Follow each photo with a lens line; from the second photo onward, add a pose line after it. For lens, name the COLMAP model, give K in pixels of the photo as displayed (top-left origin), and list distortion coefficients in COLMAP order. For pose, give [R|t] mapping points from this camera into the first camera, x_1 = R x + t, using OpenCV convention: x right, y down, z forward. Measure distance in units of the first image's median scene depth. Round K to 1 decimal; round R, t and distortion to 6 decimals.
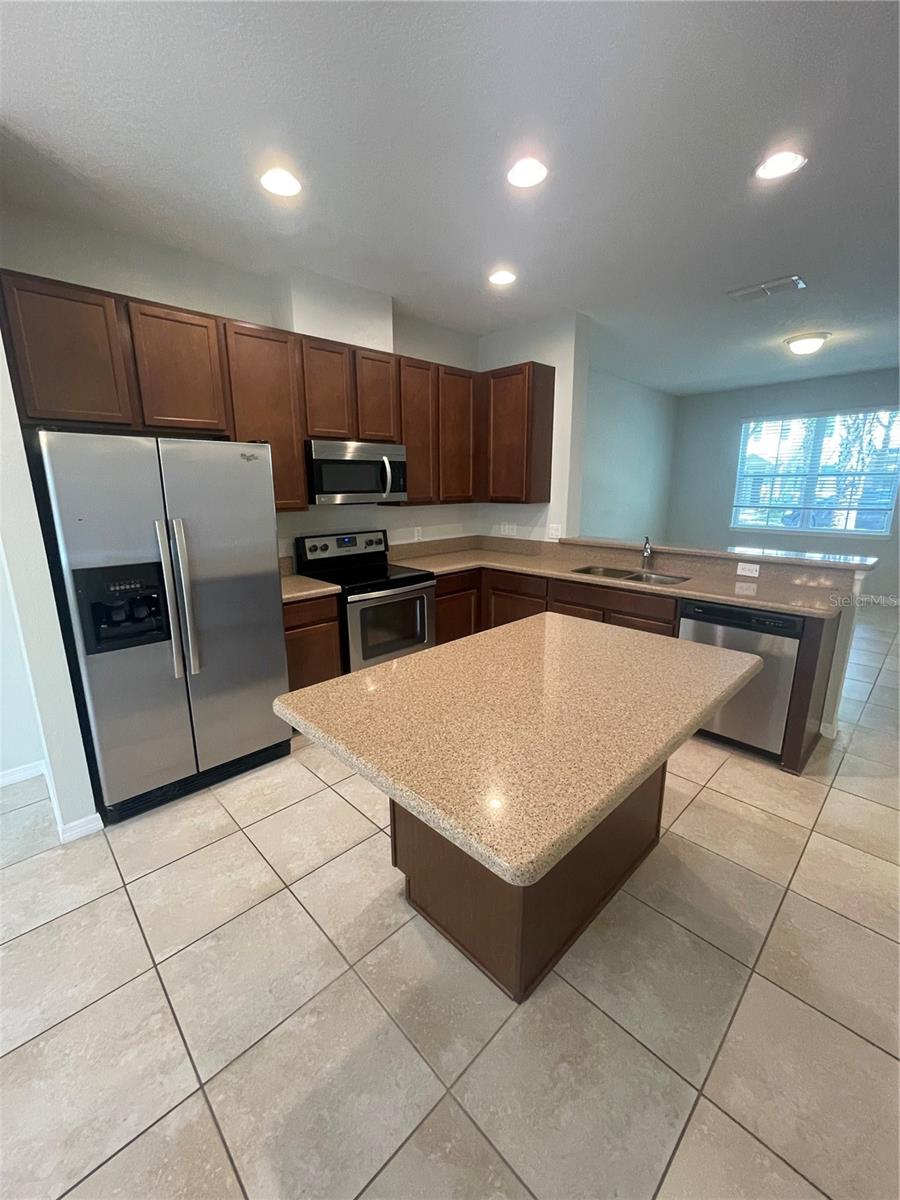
lens RADIAL K [[482.6, 0, 447.4], [0, 482.6, 594.4], [0, 0, 1]] dist [-0.000636, 0.002243]
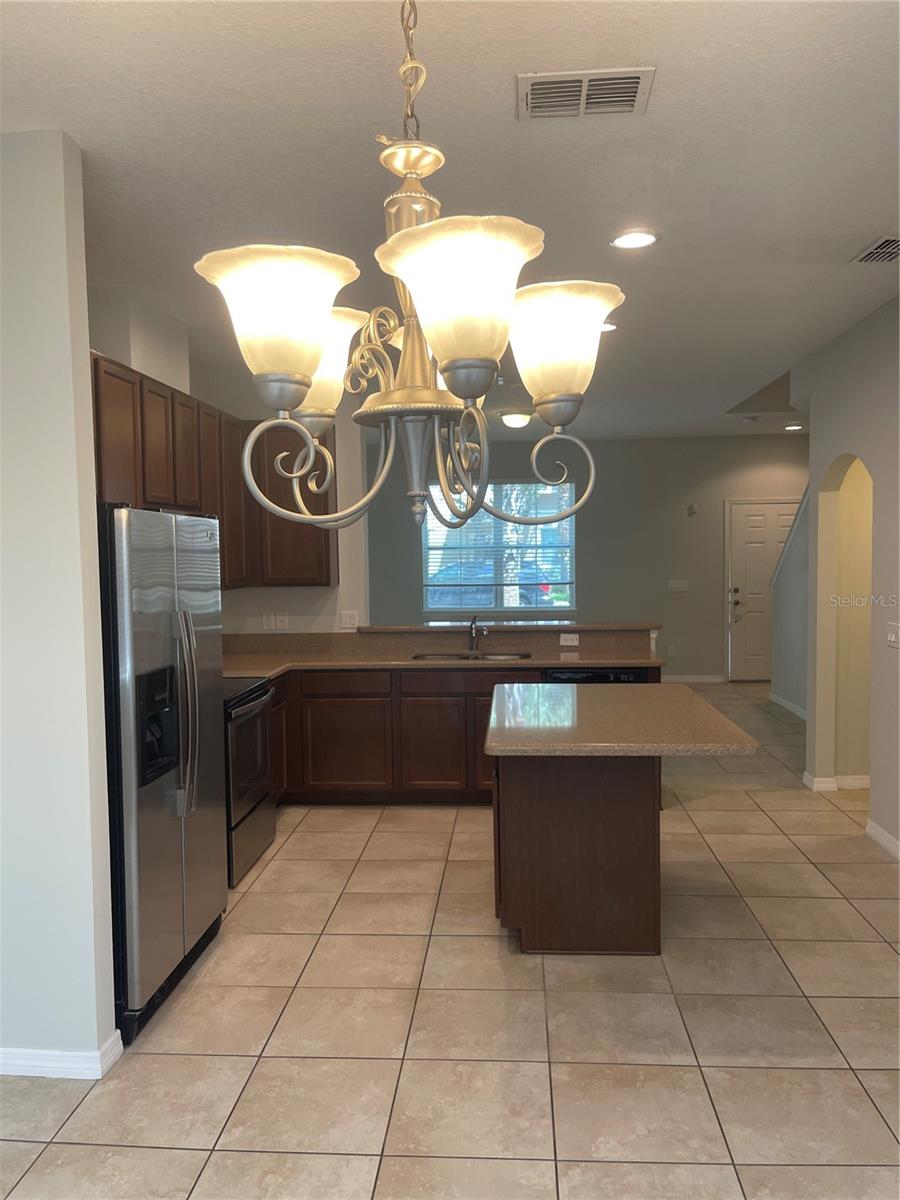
lens RADIAL K [[901.6, 0, 451.8], [0, 901.6, 600.5], [0, 0, 1]] dist [0.042605, 0.002939]
pose [[0.746249, -0.040292, 0.664447, -1.351808], [0.156526, 0.980800, -0.116320, 0.081894], [-0.647003, 0.190807, 0.738228, -0.452966]]
